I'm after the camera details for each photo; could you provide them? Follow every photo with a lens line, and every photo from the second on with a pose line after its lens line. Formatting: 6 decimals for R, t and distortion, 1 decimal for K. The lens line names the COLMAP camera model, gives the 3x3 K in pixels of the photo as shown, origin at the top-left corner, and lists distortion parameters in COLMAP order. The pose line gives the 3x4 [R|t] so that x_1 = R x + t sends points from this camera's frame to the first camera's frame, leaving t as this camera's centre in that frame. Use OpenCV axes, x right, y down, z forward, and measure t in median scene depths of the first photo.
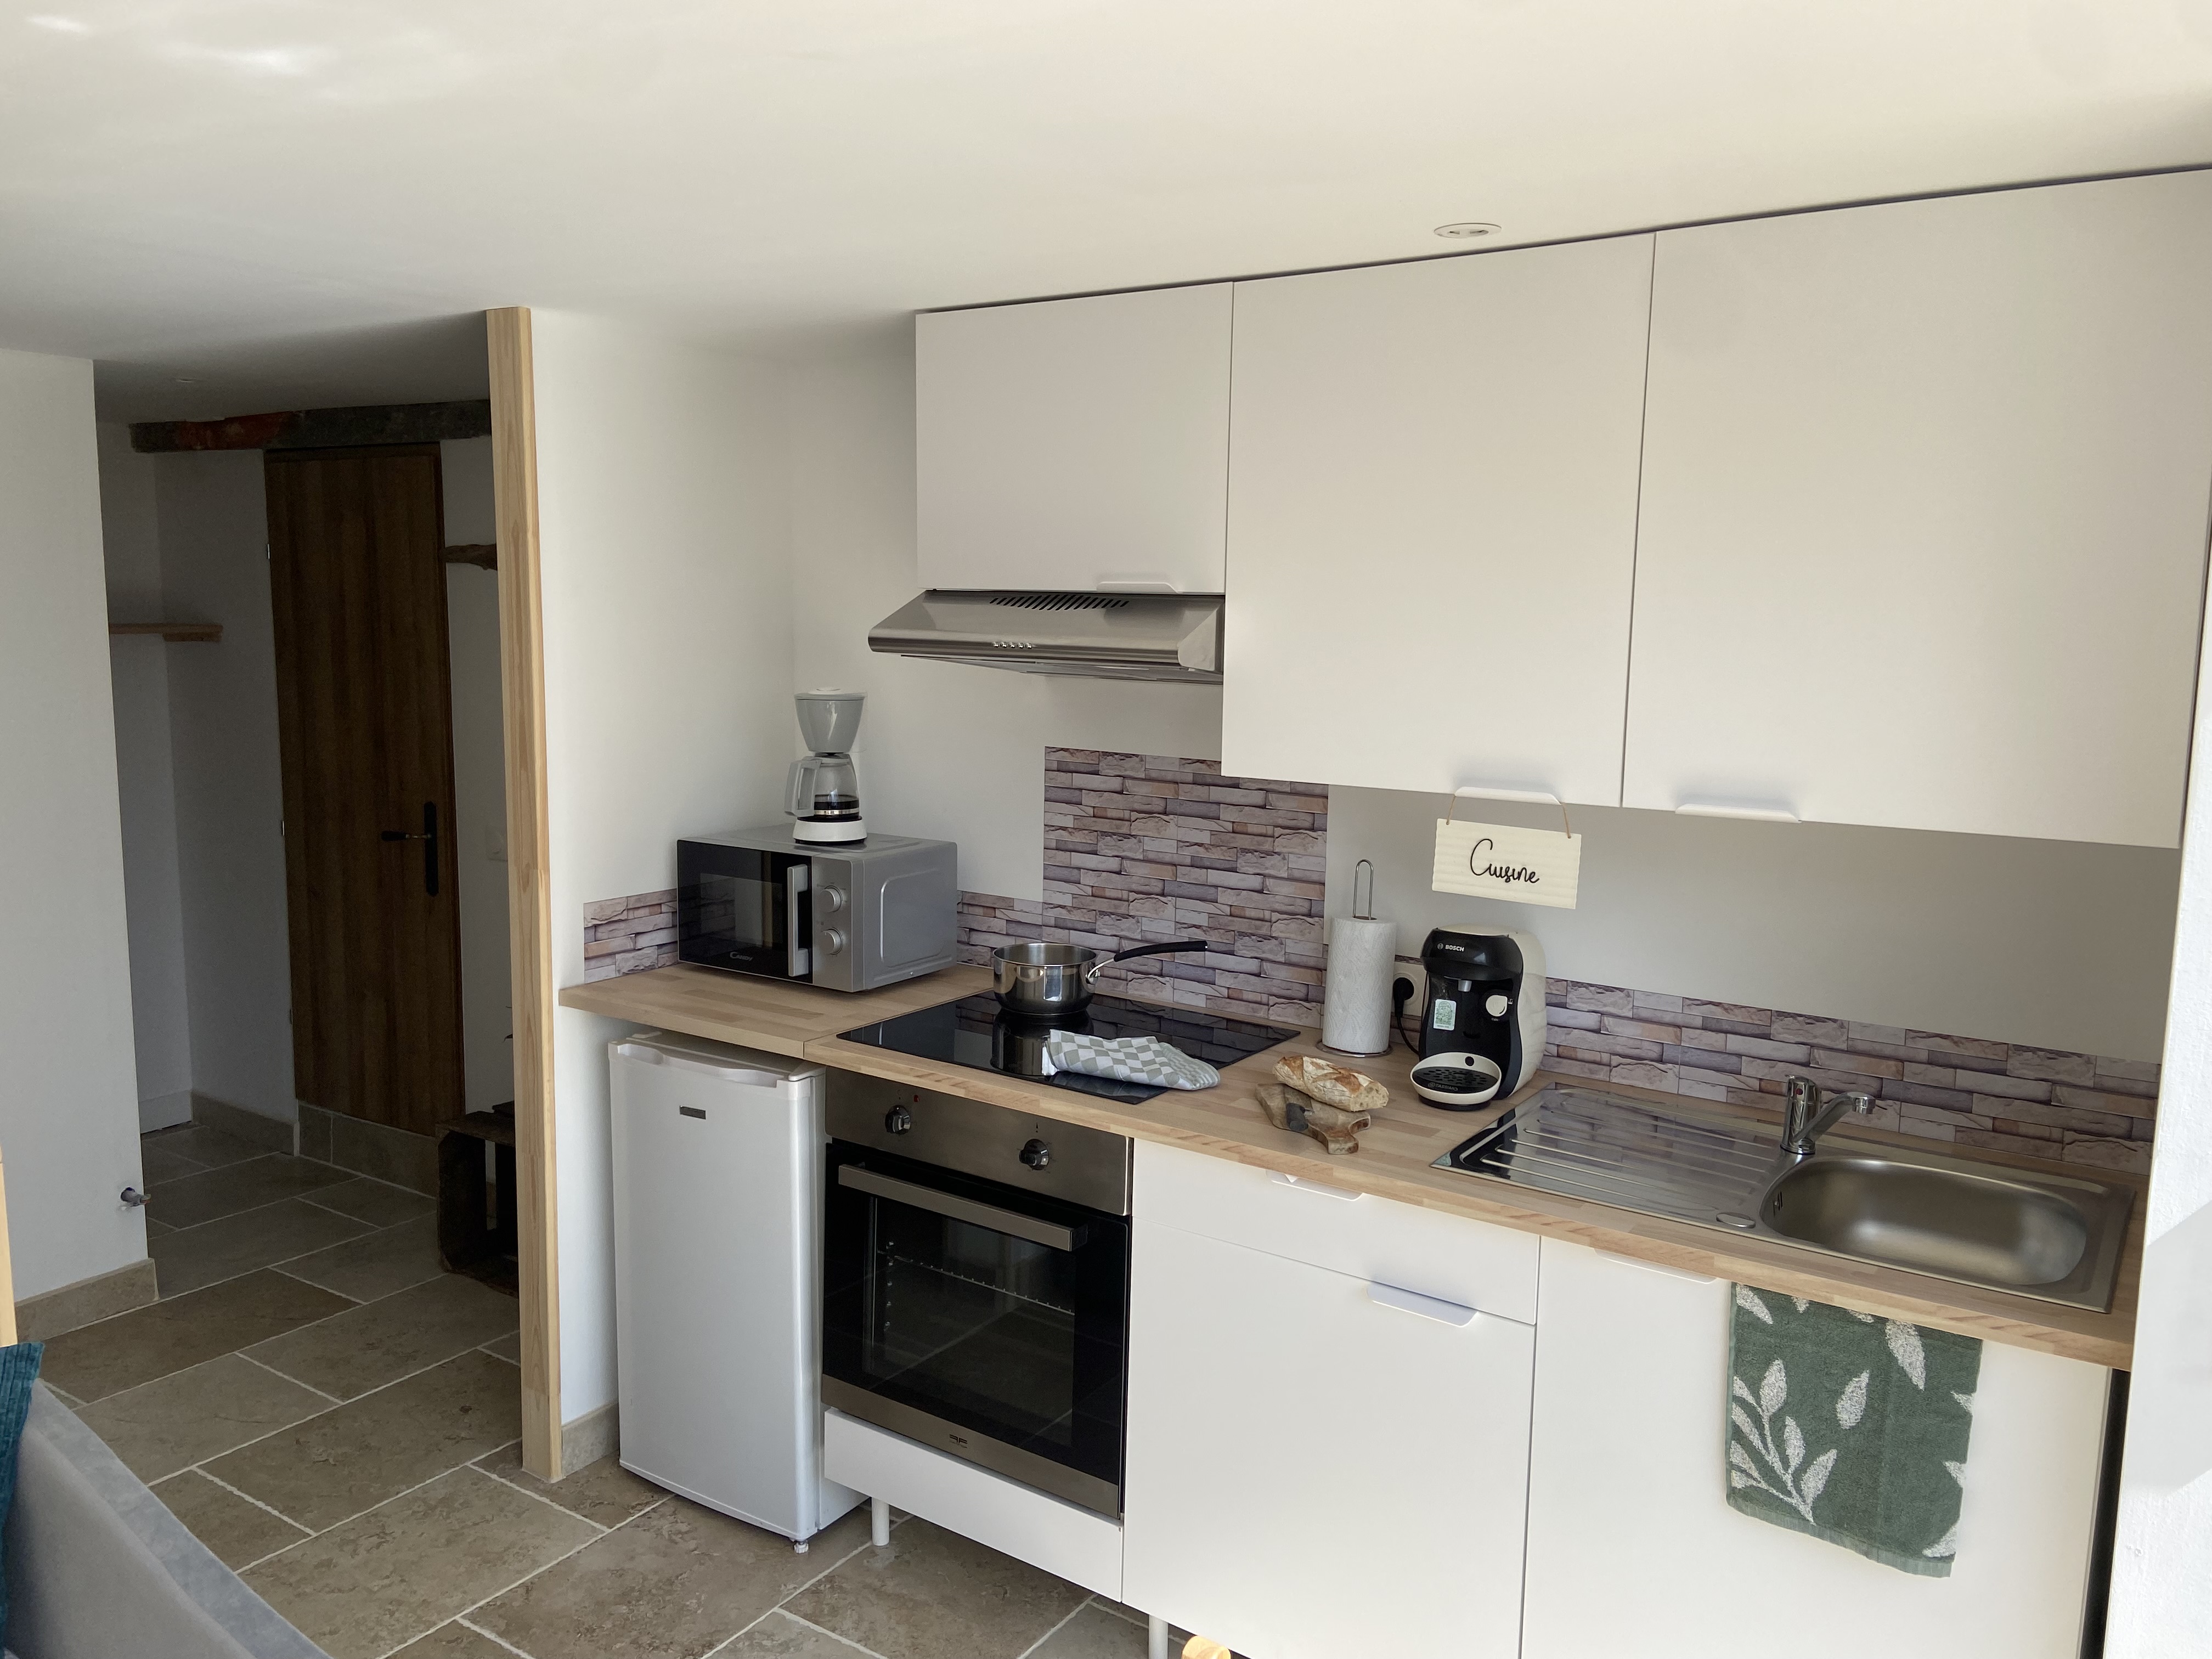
lens RADIAL K [[1665.7, 0, 1099.2], [0, 1665.7, 815.2], [0, 0, 1]] dist [0.141144, -0.158754]
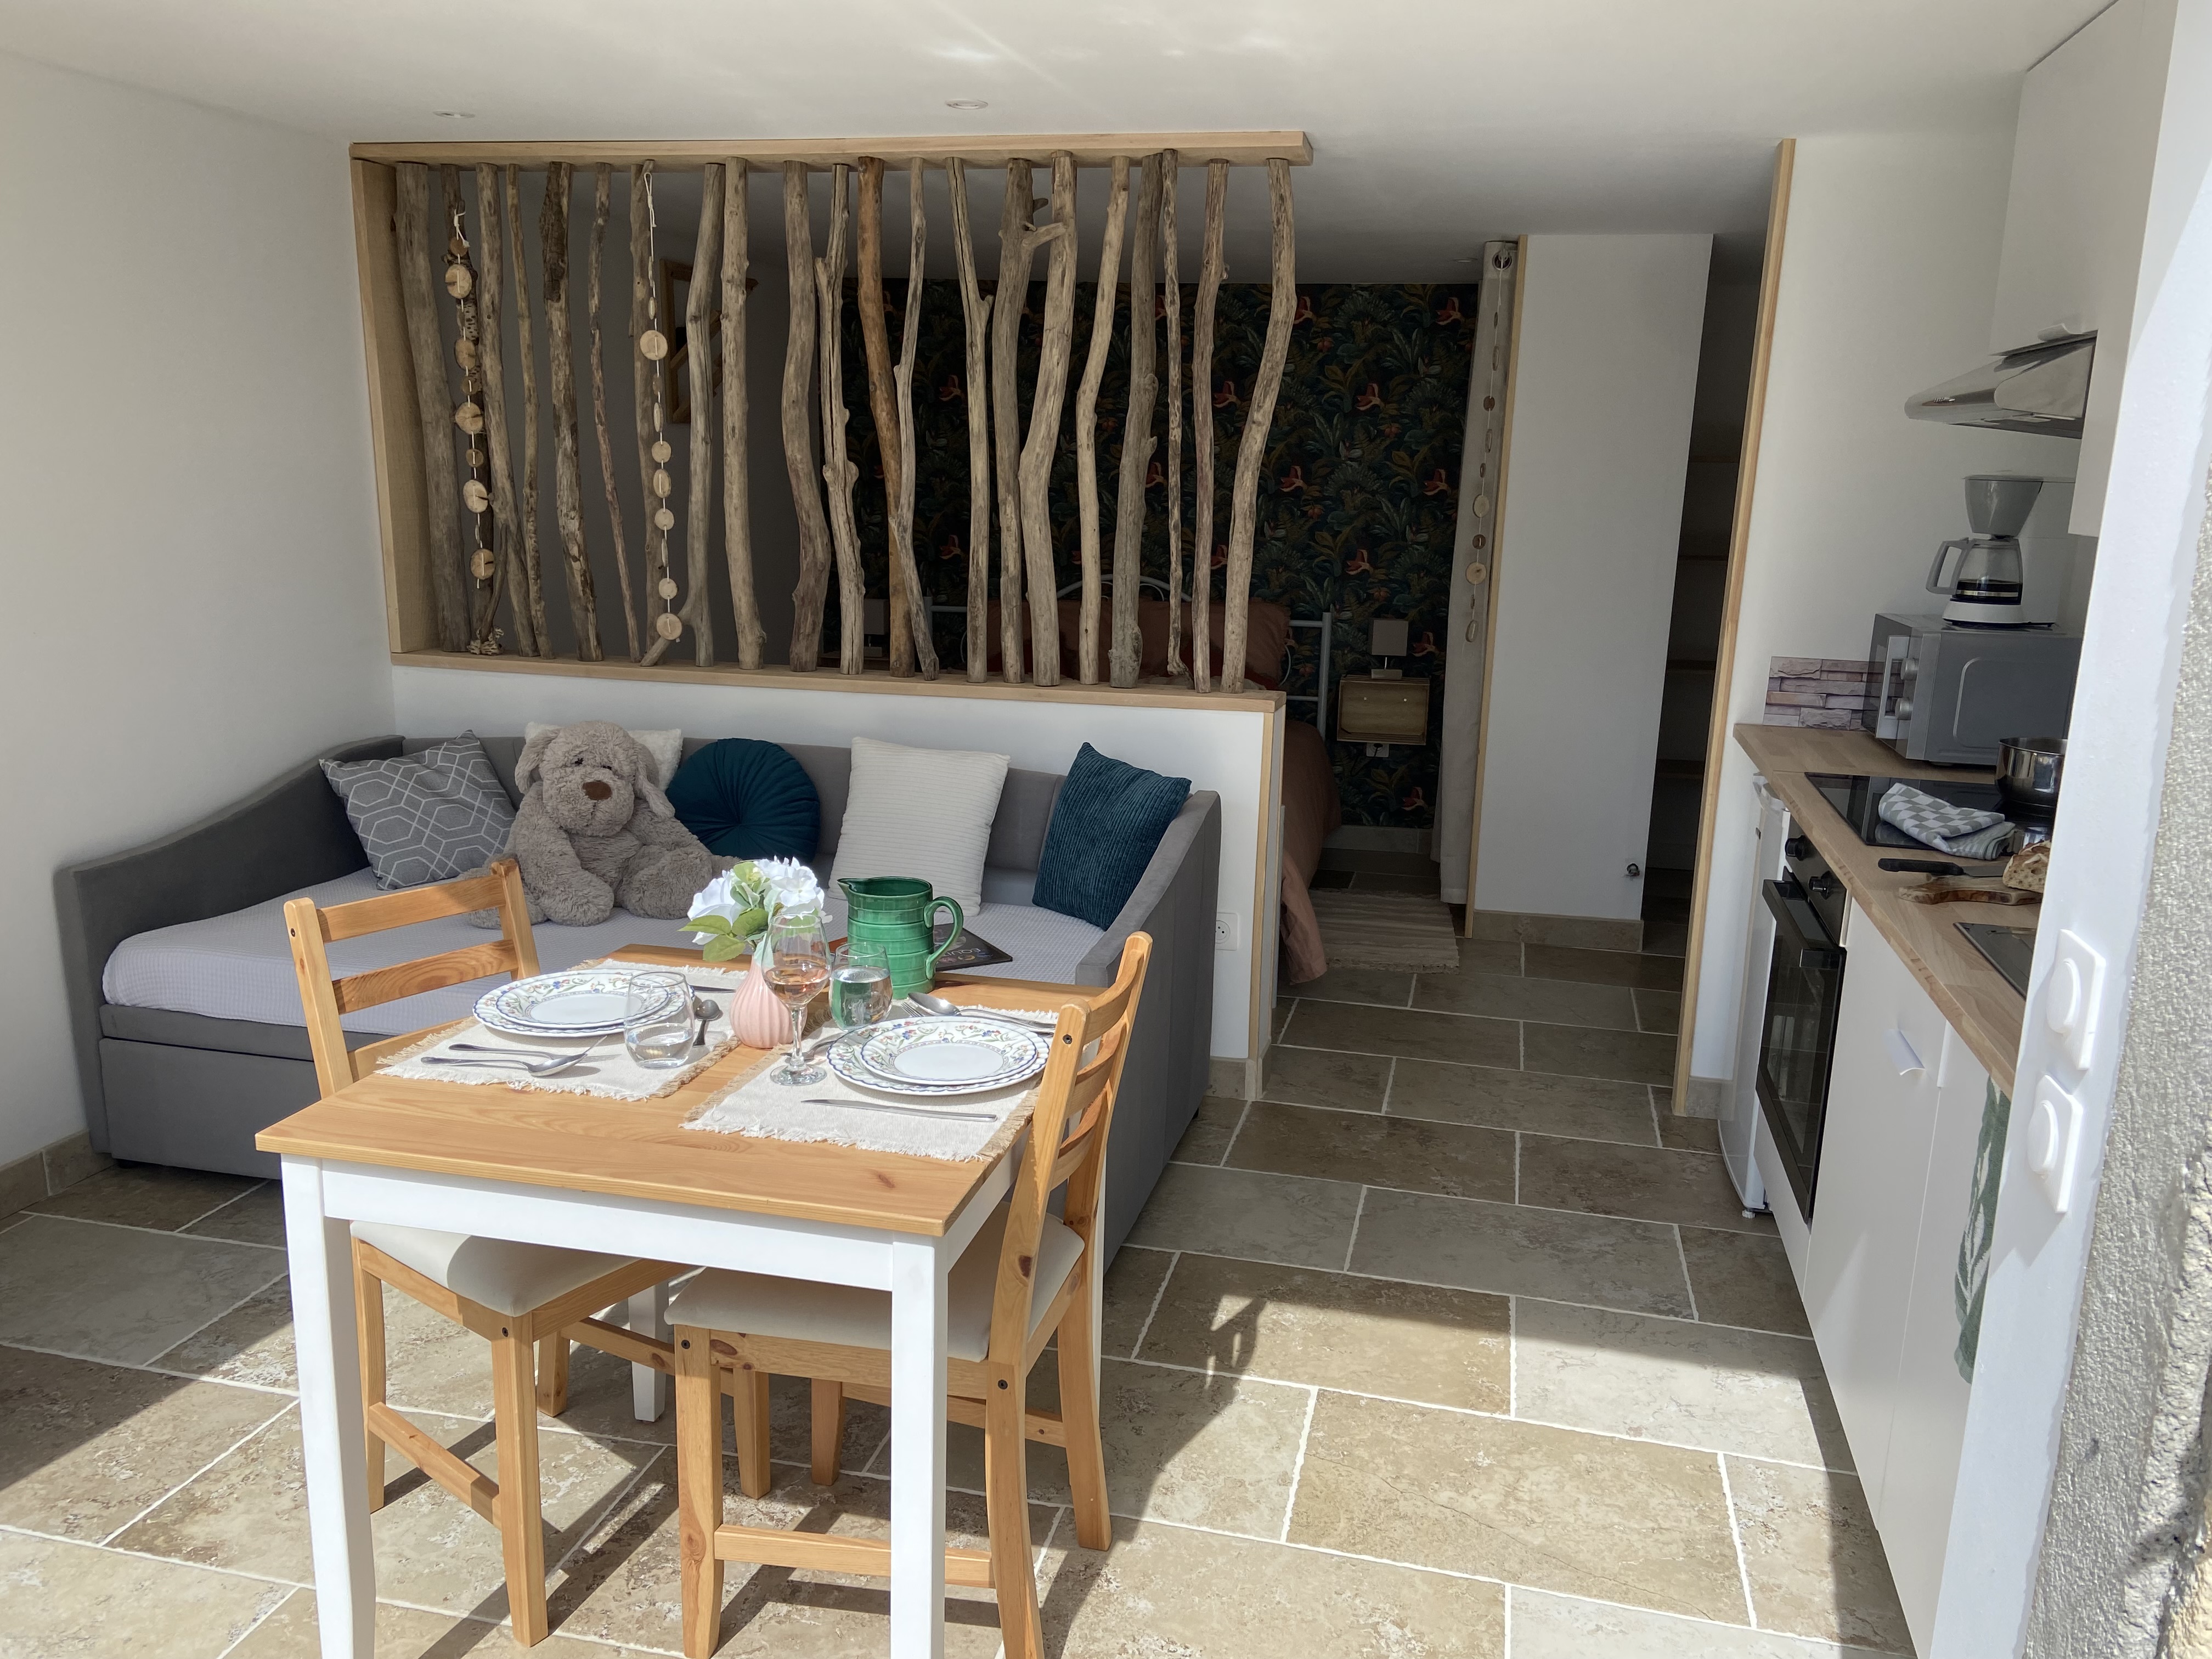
lens RADIAL K [[1653.6, 0, 1106.0], [0, 1653.6, 829.5], [0, 0, 1]] dist [0.141343, -0.147038]
pose [[0.362018, 0.198554, -0.910779, 0.682343], [-0.143768, 0.977254, 0.155900, 0.058993], [0.921018, 0.074502, 0.382330, 0.141920]]
